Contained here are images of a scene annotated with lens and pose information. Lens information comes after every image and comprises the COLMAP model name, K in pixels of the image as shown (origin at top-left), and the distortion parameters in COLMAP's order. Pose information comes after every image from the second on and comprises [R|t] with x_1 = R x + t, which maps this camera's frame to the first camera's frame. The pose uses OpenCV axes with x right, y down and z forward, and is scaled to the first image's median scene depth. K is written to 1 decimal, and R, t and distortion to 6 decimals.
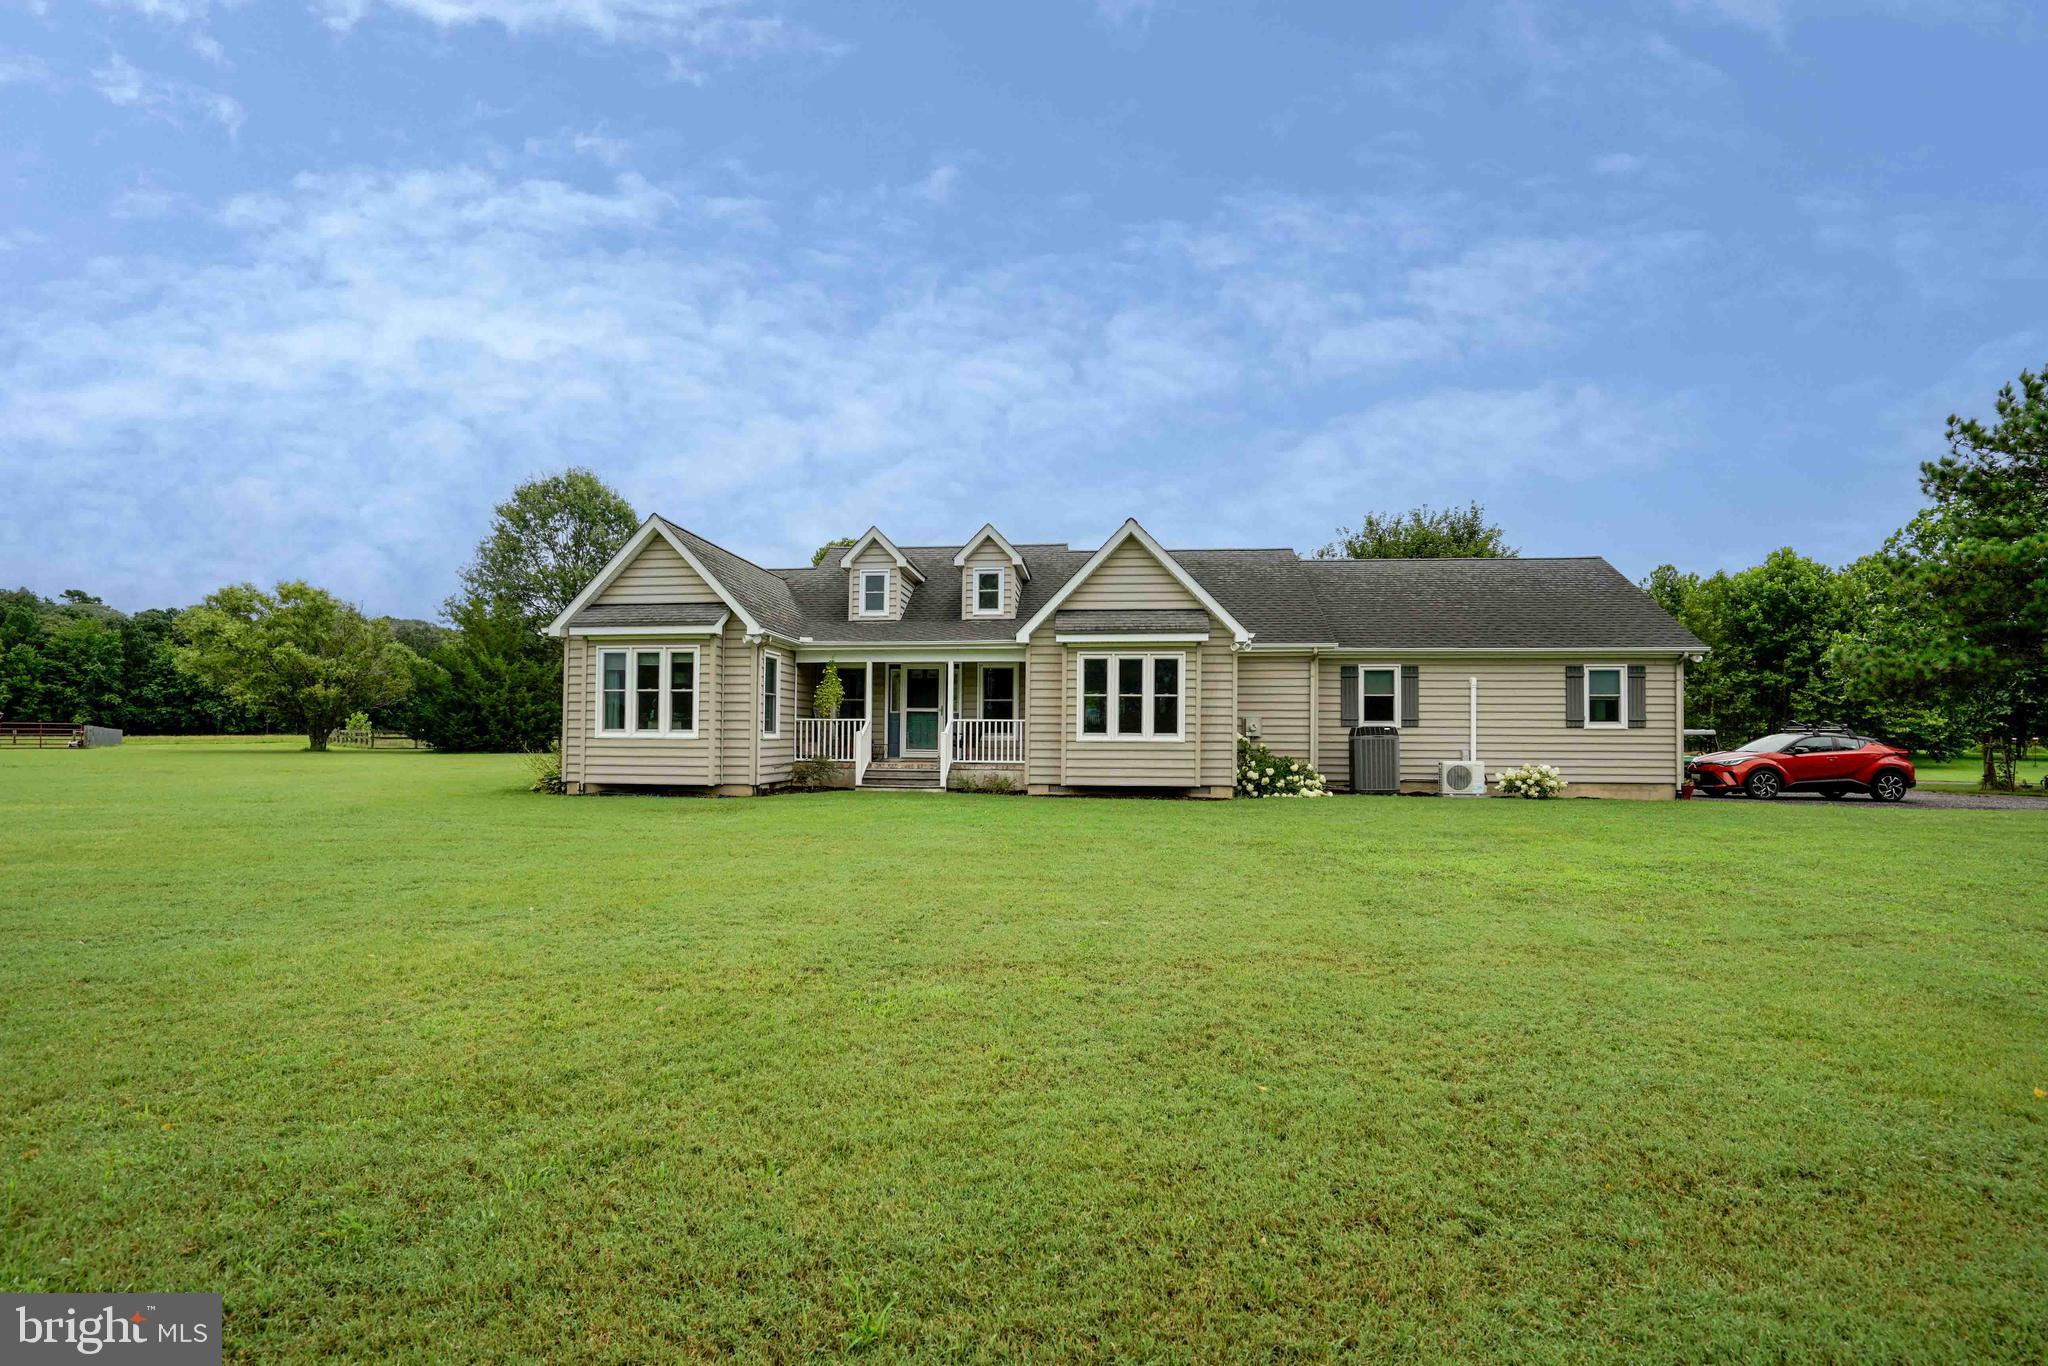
lens RADIAL K [[950.0, 0, 1024.0], [0, 950.0, 683.0], [0, 0, 1]] dist [-0.059431, 0.018518]
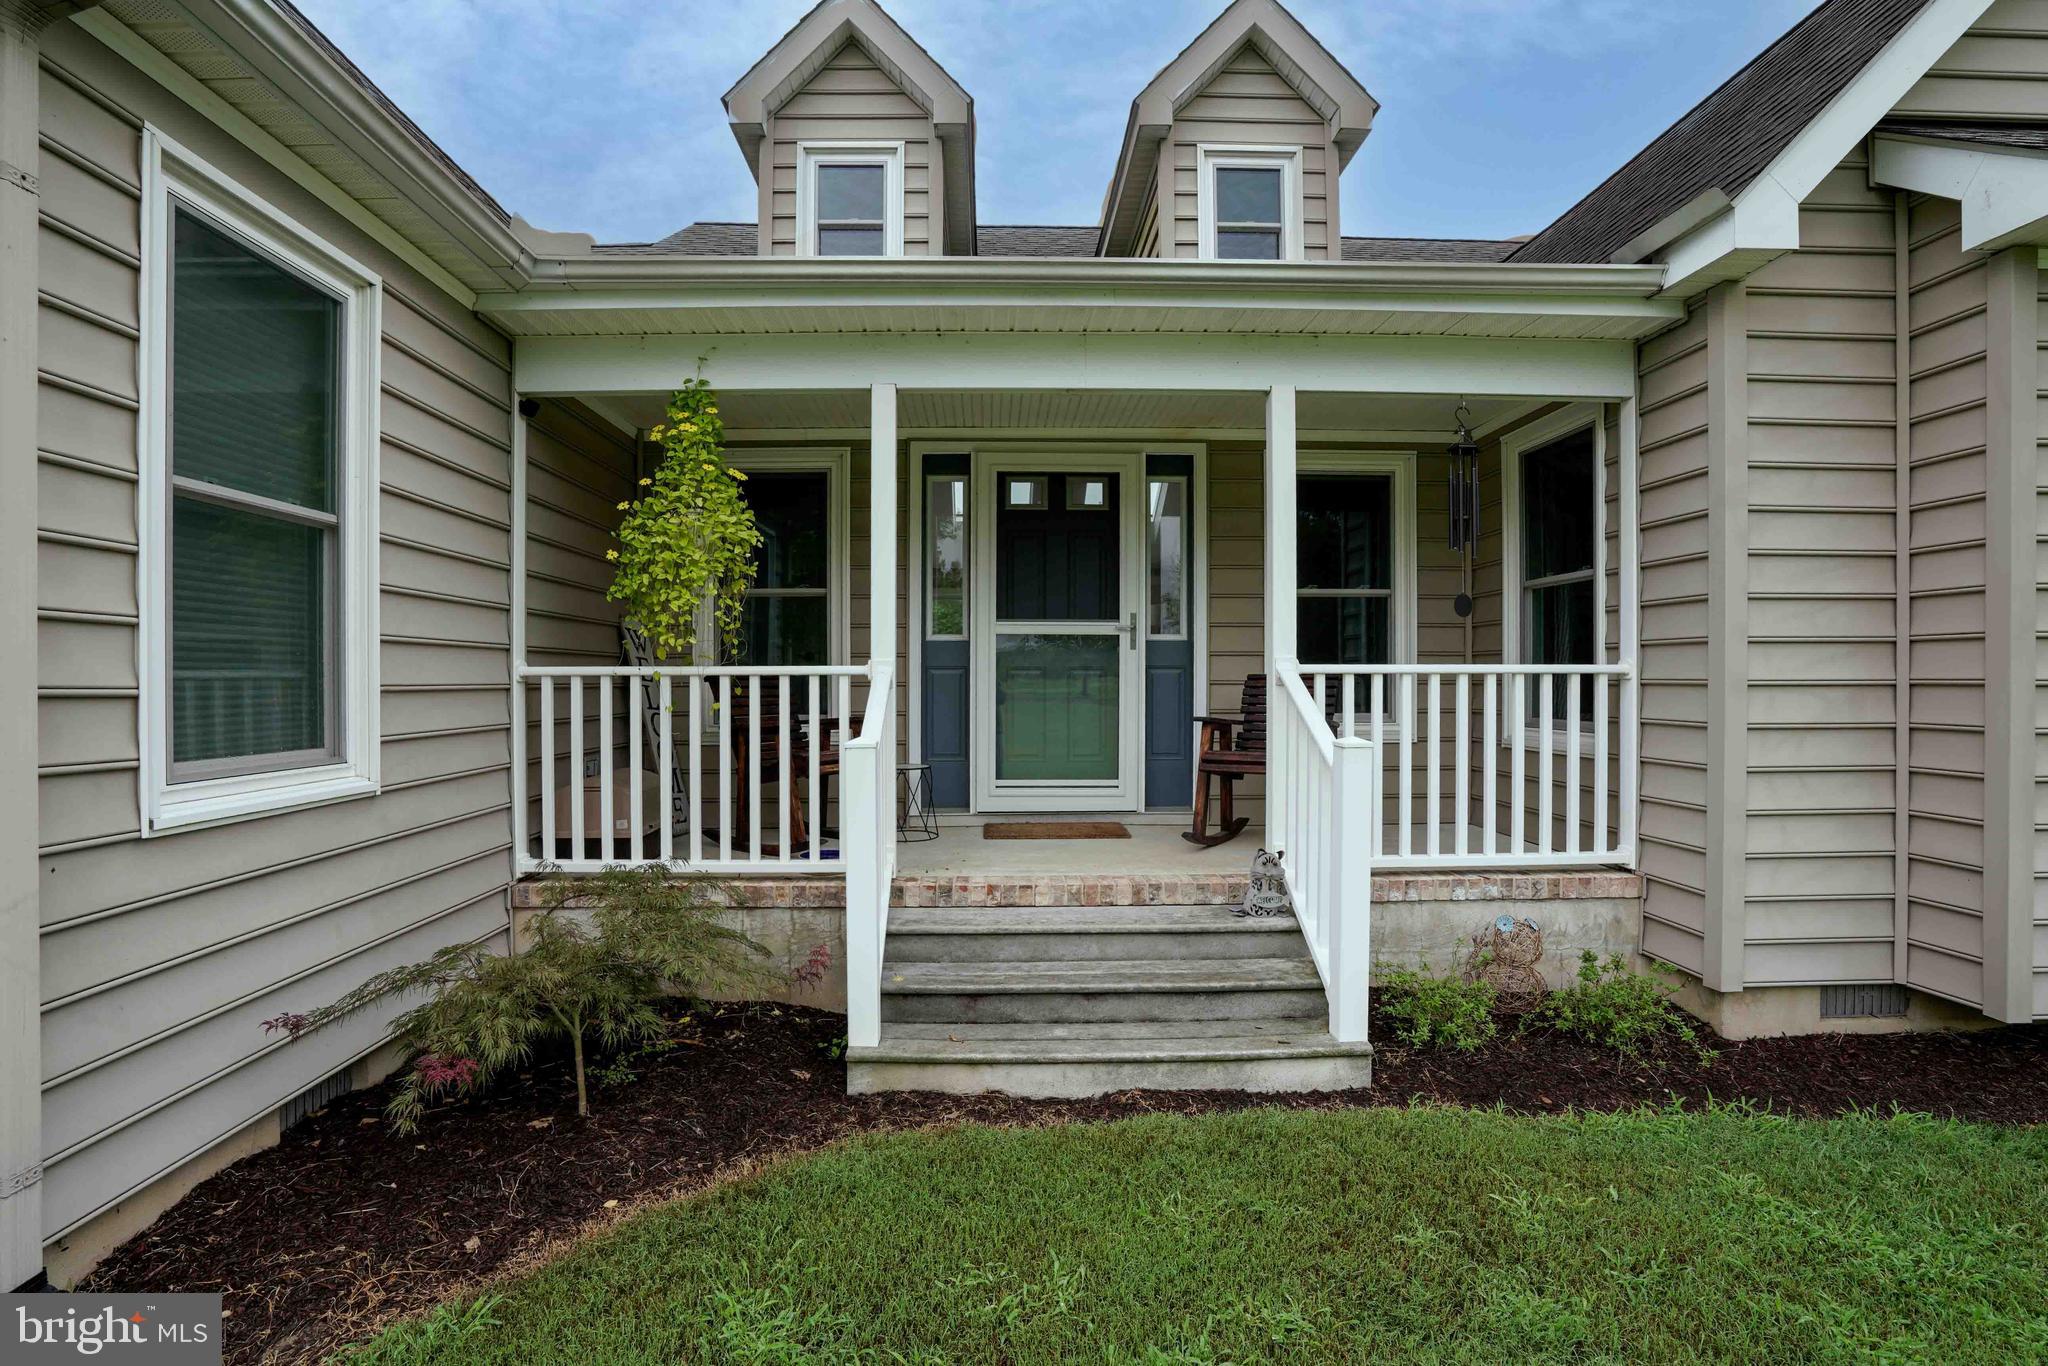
lens RADIAL K [[950.0, 0, 1024.0], [0, 950.0, 683.0], [0, 0, 1]] dist [-0.059431, 0.018518]
pose [[0.991730, -0.008691, 0.128050, -0.161544], [0.000776, 0.998093, 0.061730, 0.029217], [-0.128342, -0.061120, 0.989845, 0.799410]]
